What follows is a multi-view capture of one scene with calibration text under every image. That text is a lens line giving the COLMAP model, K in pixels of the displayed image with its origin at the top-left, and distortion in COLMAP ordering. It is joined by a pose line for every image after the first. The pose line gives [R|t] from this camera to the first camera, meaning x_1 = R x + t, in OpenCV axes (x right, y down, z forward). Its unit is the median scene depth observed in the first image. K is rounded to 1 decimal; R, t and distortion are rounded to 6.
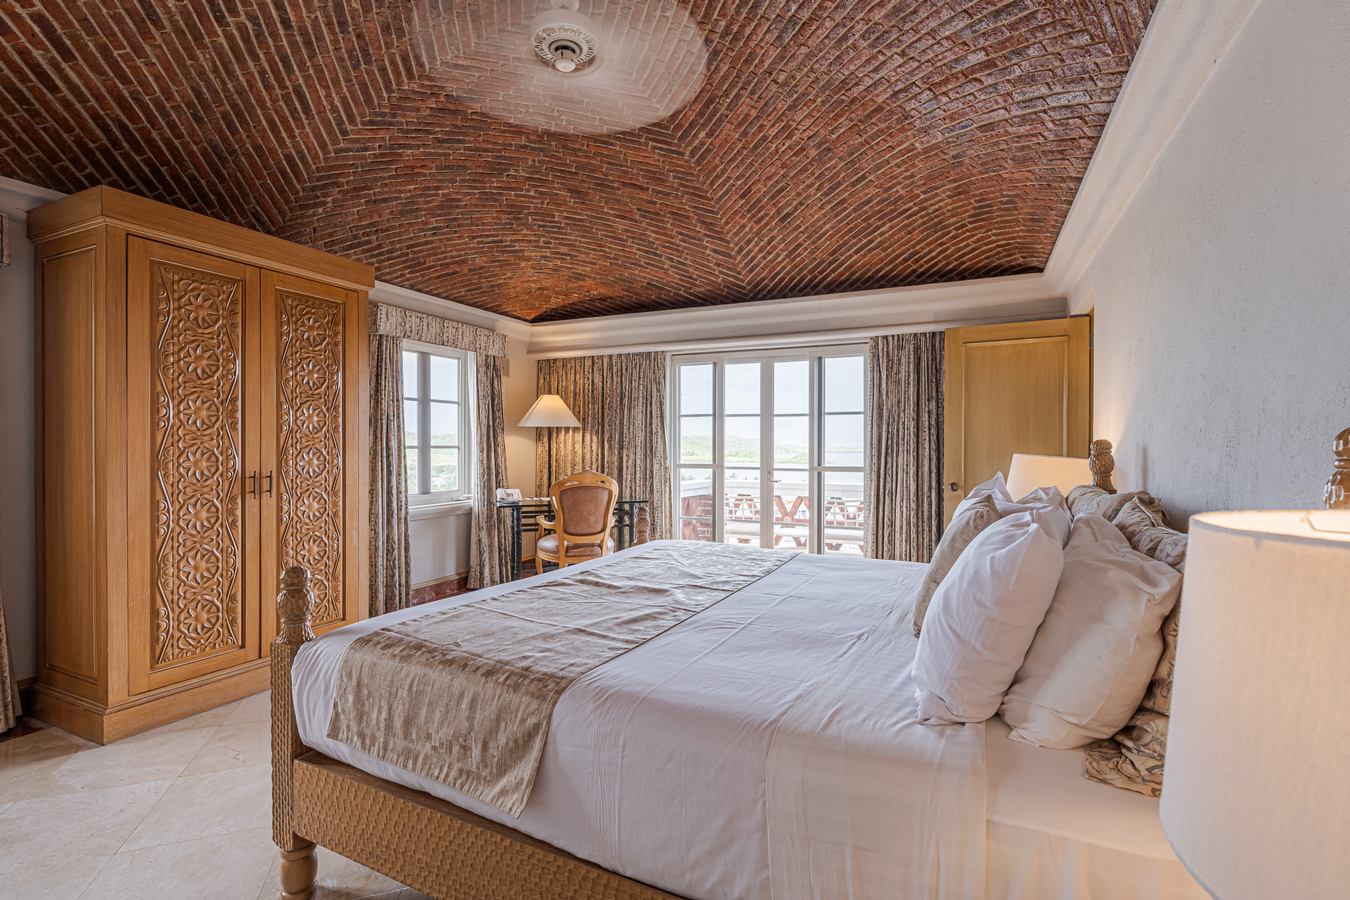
lens RADIAL K [[633.9, 0, 675.0], [0, 633.9, 450.0], [0, 0, 1]] dist [0.020464, 0.000052]
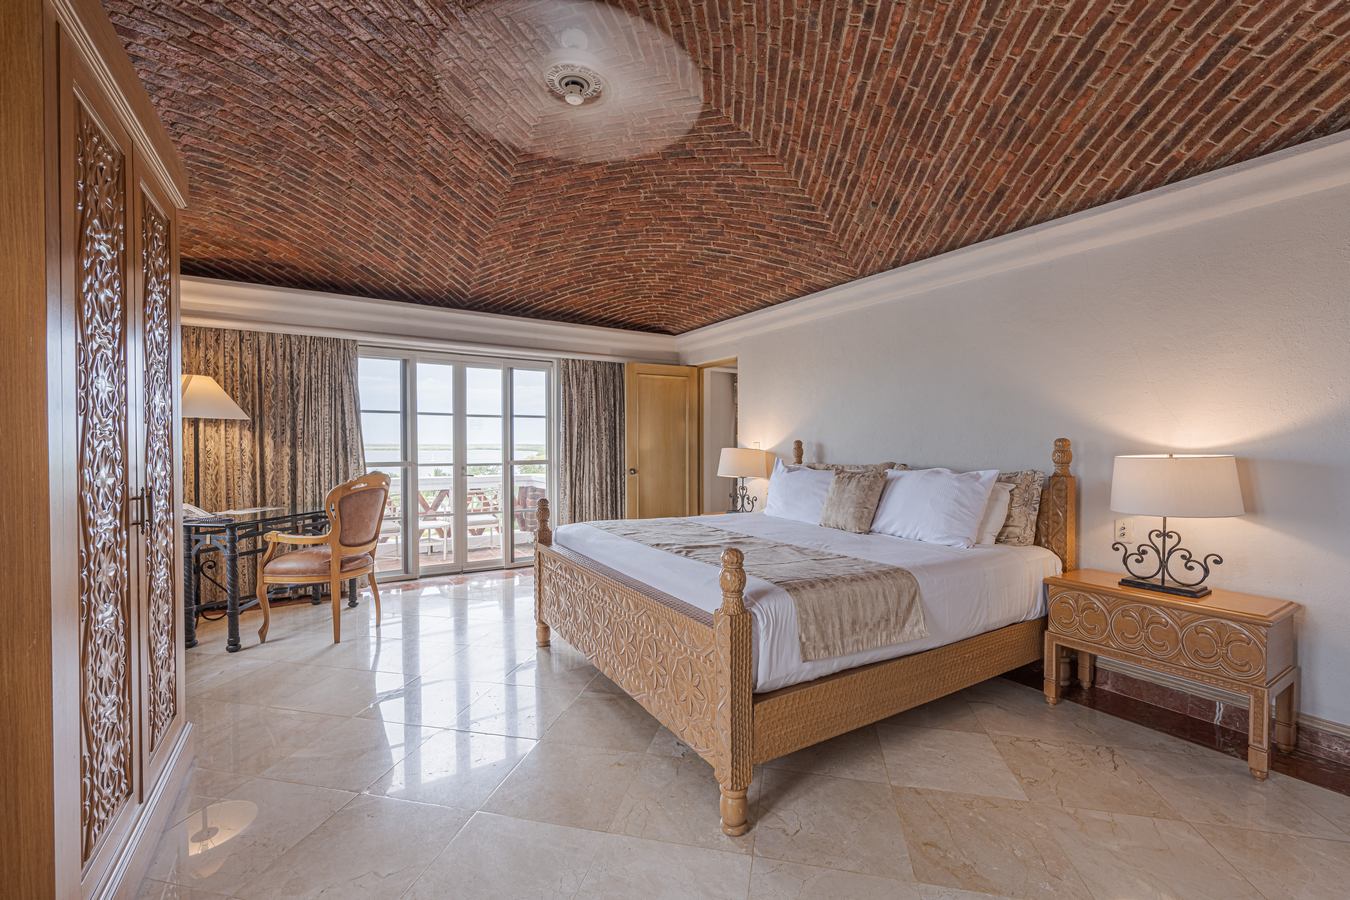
lens RADIAL K [[570.5, 0, 675.0], [0, 570.5, 450.0], [0, 0, 1]] dist [0.013177, -0.000046]
pose [[0.530103, -0.011613, 0.847854, -0.507208], [0.008918, 0.999927, 0.008120, 0.000098], [-0.847887, 0.003257, 0.530168, 0.178740]]
